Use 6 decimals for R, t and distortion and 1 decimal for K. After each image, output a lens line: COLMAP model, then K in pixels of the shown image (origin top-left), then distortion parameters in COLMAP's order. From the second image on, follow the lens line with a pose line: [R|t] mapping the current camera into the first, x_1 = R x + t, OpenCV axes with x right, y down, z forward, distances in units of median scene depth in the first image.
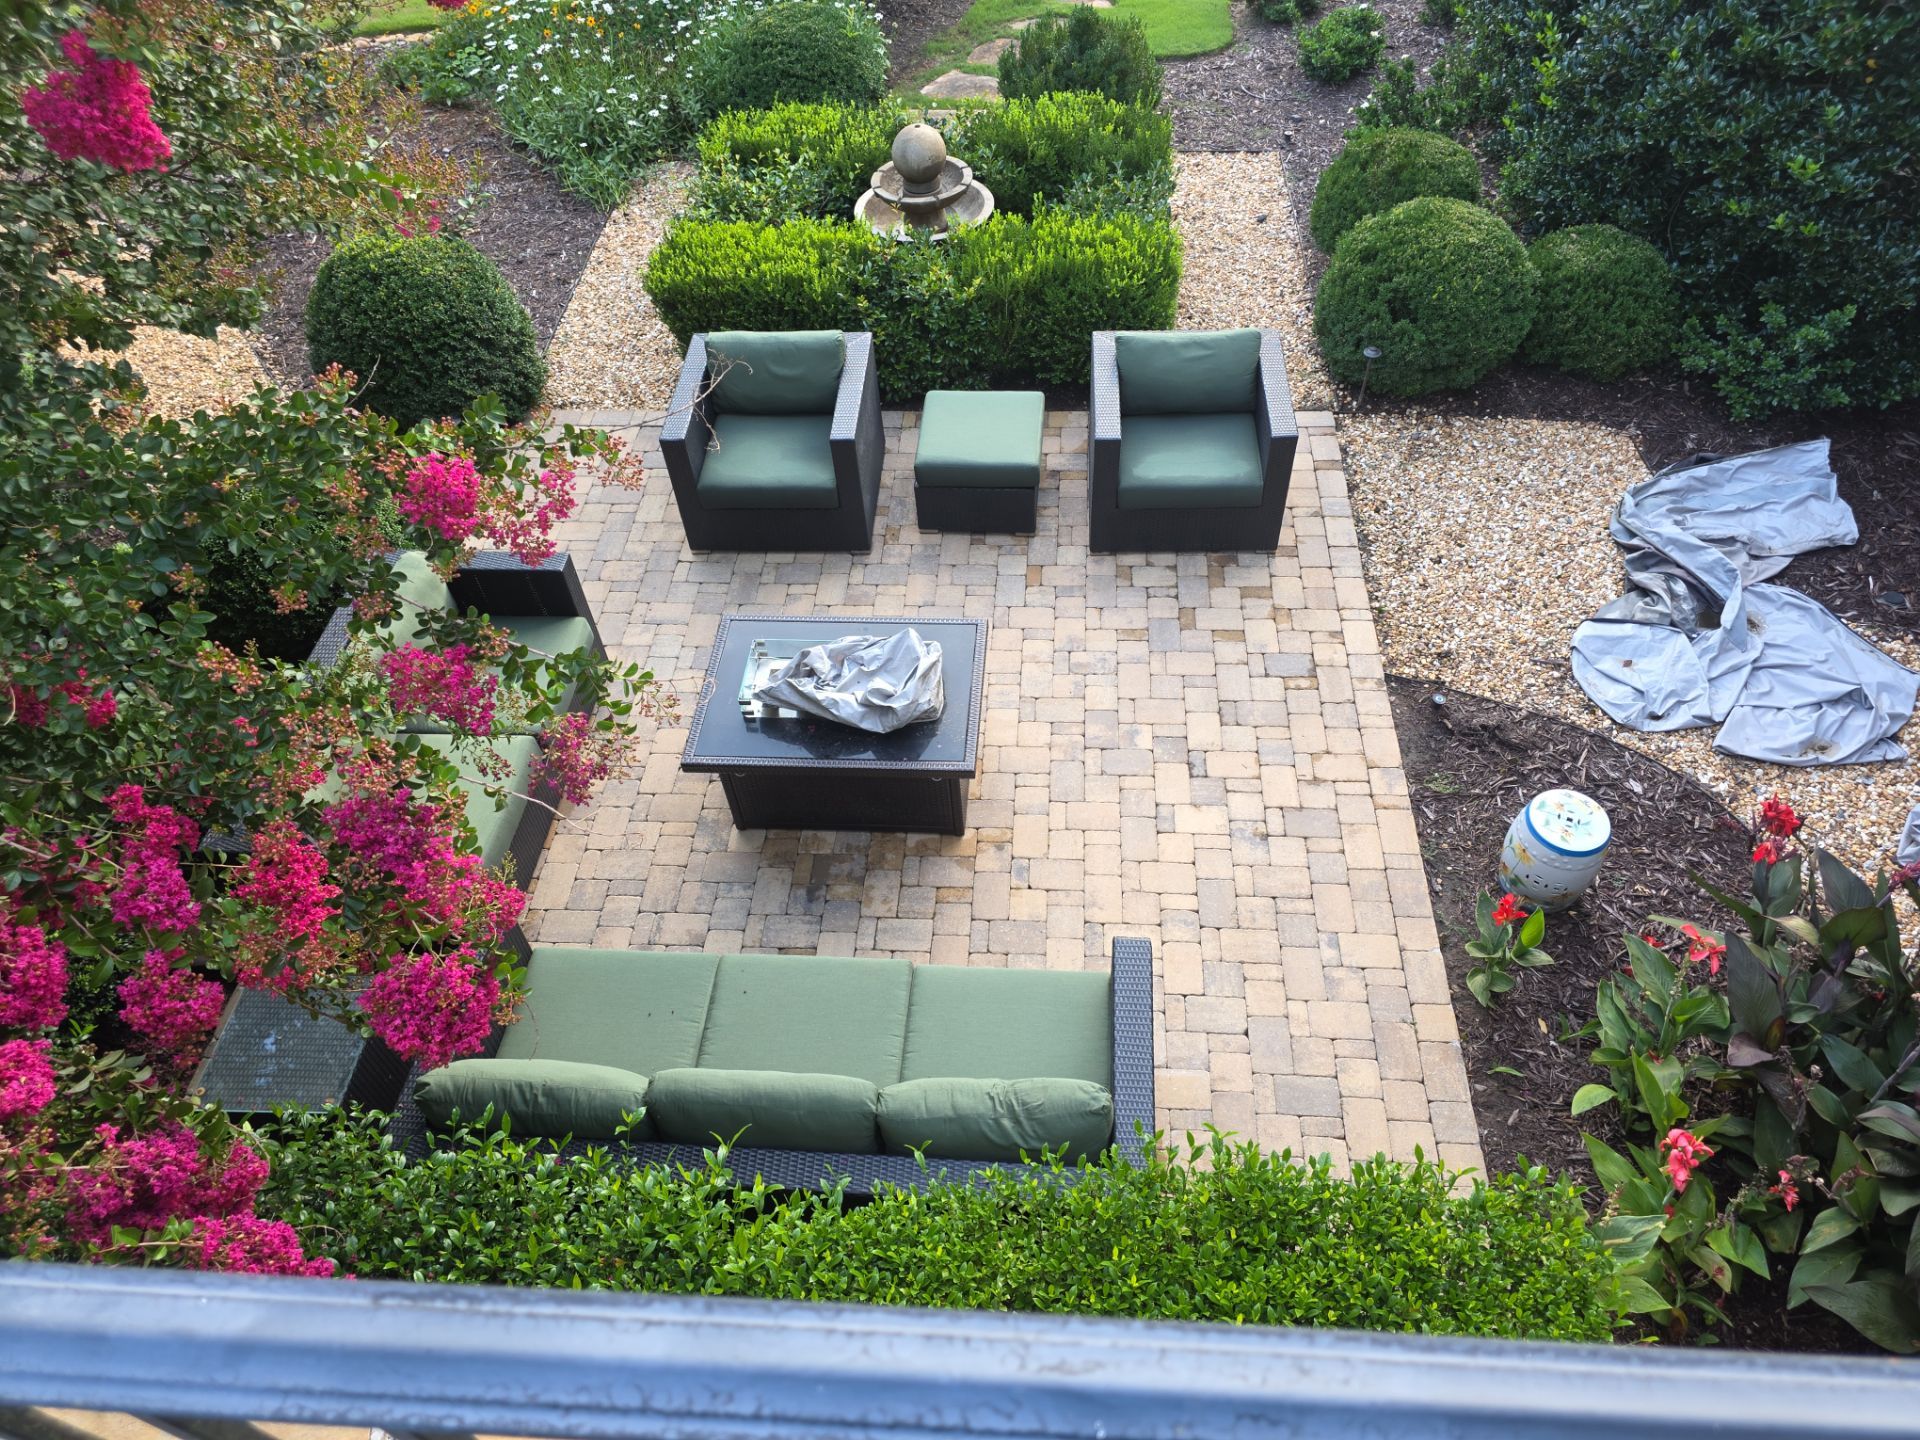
lens RADIAL K [[1266.6, 0, 969.9], [0, 1266.6, 713.1], [0, 0, 1]] dist [0.072903, -0.086565]
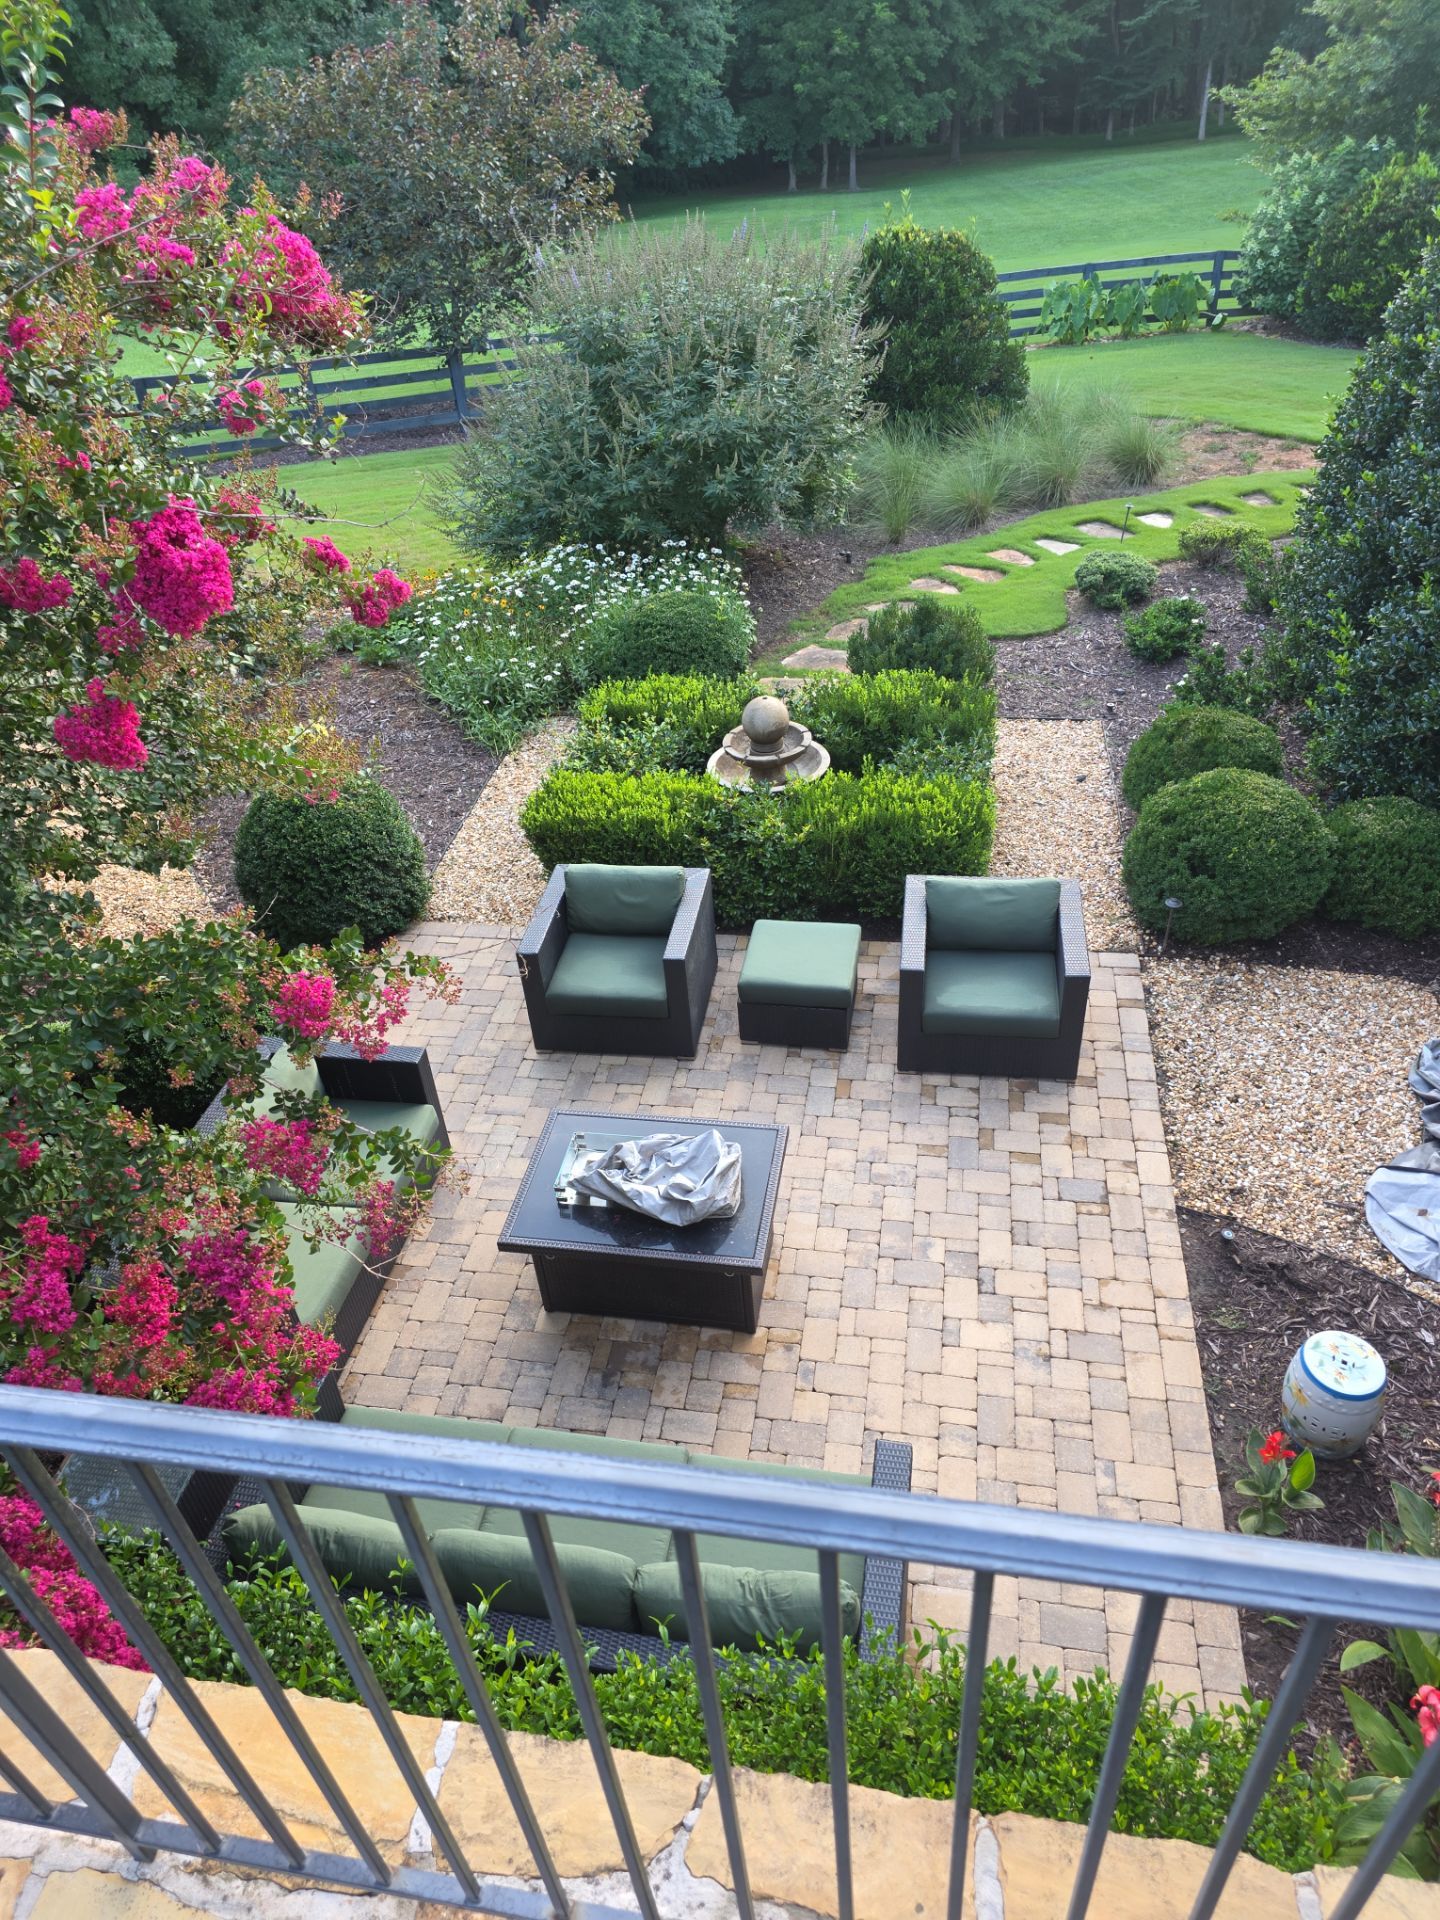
lens RADIAL K [[1274.0, 0, 709.7], [0, 1274.0, 963.4], [0, 0, 1]] dist [0.084482, -0.090493]
pose [[0.993052, 0.045438, -0.108547, 0.047517], [-0.066289, 0.978161, -0.196997, 0.007036], [0.097225, 0.202824, 0.974377, -0.083697]]
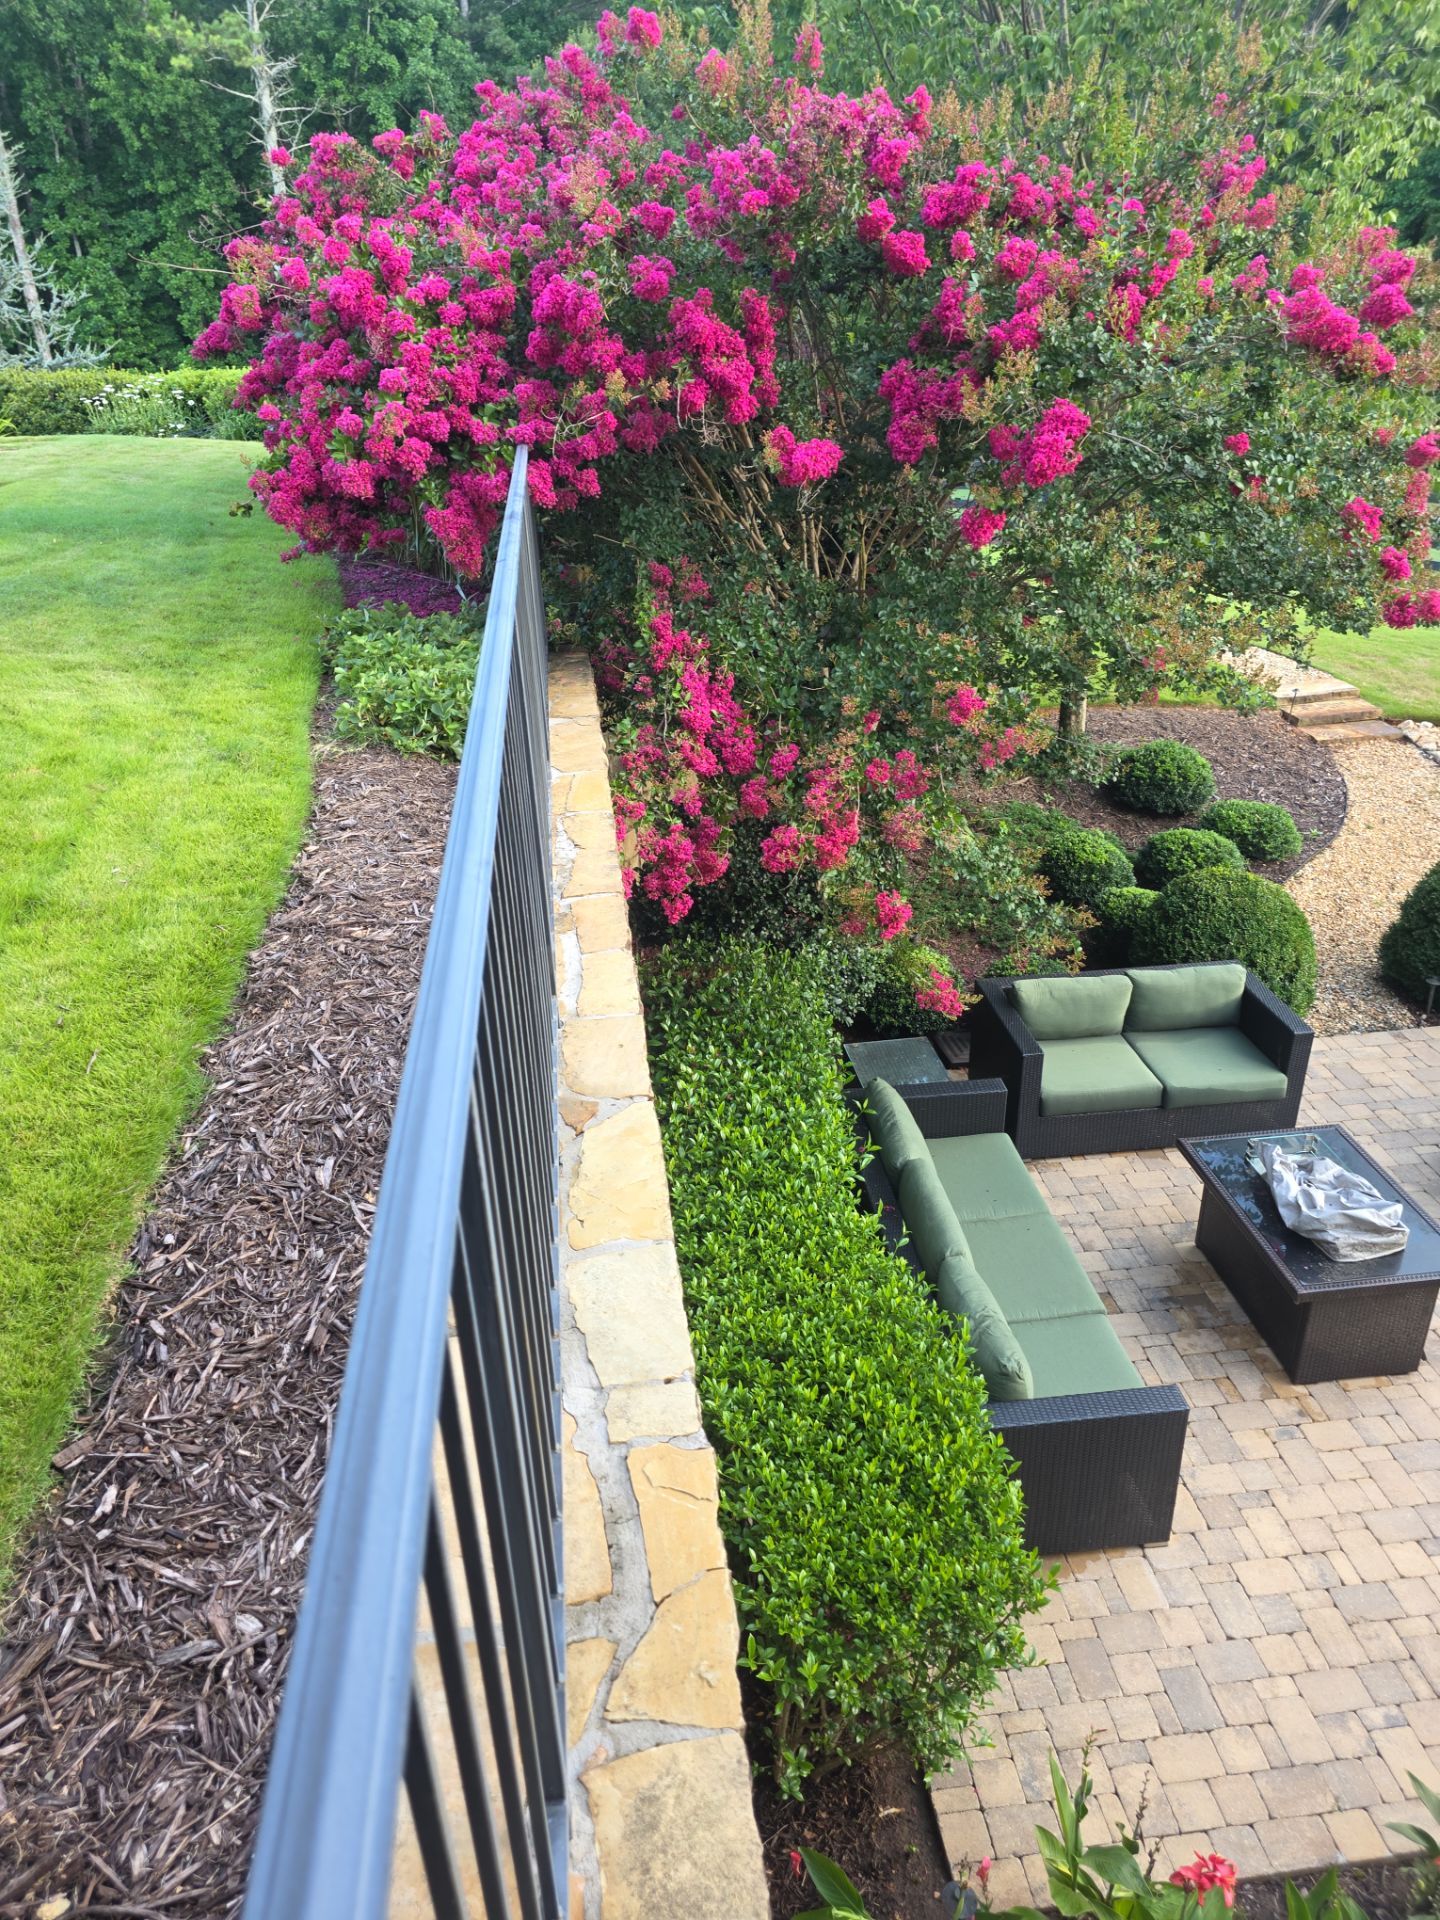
lens RADIAL K [[1274.0, 0, 709.7], [0, 1274.0, 963.4], [0, 0, 1]] dist [0.084482, -0.090493]
pose [[0.179739, 0.477316, -0.860153, 0.528057], [-0.718256, 0.661142, 0.216793, -0.014460], [0.672162, 0.578845, 0.461668, -0.018107]]
